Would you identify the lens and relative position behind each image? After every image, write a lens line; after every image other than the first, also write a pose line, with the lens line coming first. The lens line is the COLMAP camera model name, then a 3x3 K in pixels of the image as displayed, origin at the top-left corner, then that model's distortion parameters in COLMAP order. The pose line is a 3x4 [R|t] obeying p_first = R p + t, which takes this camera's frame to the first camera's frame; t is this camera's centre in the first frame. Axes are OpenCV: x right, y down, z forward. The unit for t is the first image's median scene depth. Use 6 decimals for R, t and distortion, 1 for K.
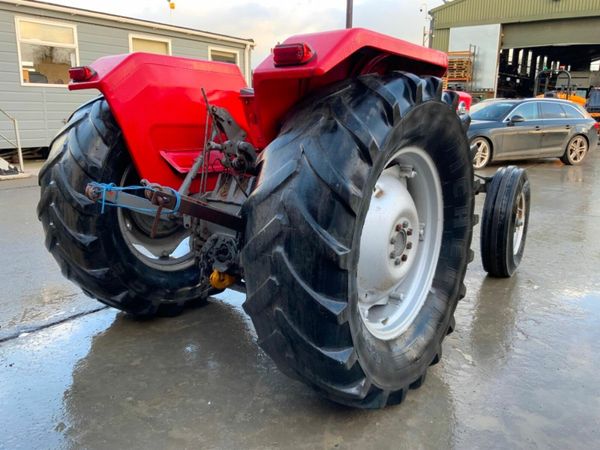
lens RADIAL K [[499.0, 0, 297.0], [0, 499.0, 225.2], [0, 0, 1]] dist [0.062047, -0.101359]
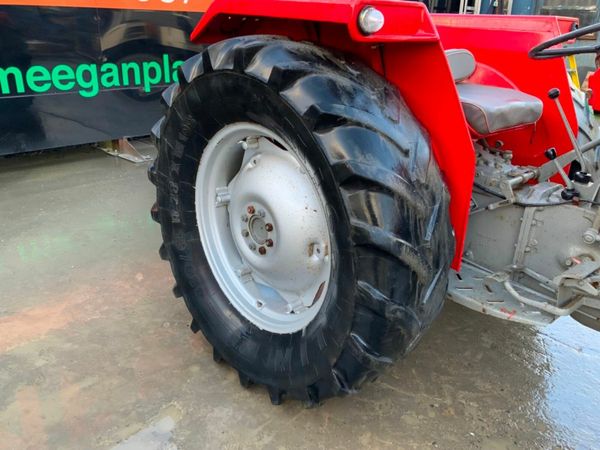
lens RADIAL K [[499.0, 0, 297.9], [0, 499.0, 225.3], [0, 0, 1]] dist [0.062047, -0.101359]
pose [[-0.153969, 0.345375, -0.925748, 0.183294], [-0.252075, 0.892188, 0.374779, -0.058529], [0.955381, 0.291062, -0.050309, 0.197649]]
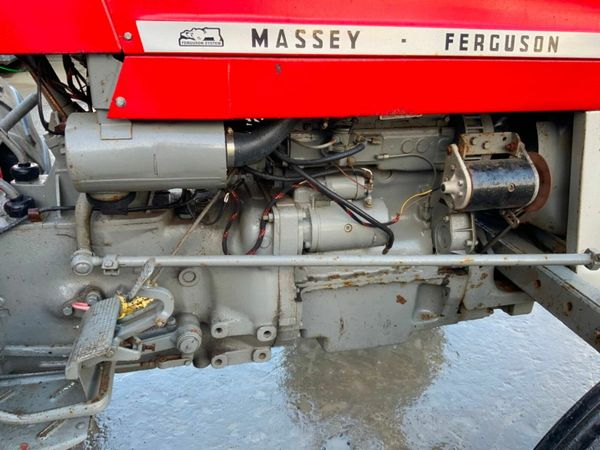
lens RADIAL K [[499.0, 0, 303.7], [0, 499.0, 227.2], [0, 0, 1]] dist [0.062047, -0.101359]
pose [[0.787966, 0.250334, -0.562532, 0.119023], [-0.146024, 0.963532, 0.224241, -0.054422], [0.598152, -0.094551, 0.795785, 0.223854]]
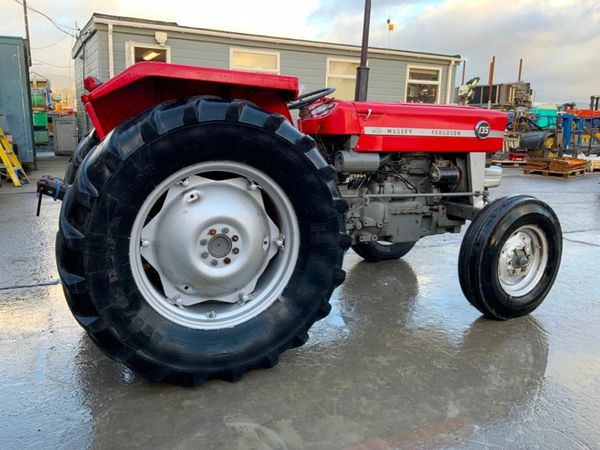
lens RADIAL K [[499.0, 0, 300.2], [0, 499.0, 225.0], [0, 0, 1]] dist [0.062047, -0.101359]
pose [[0.883525, 0.104064, -0.456678, 0.155643], [-0.118245, 0.992981, -0.002493, -0.005471], [0.453213, 0.056203, 0.889629, 0.014160]]
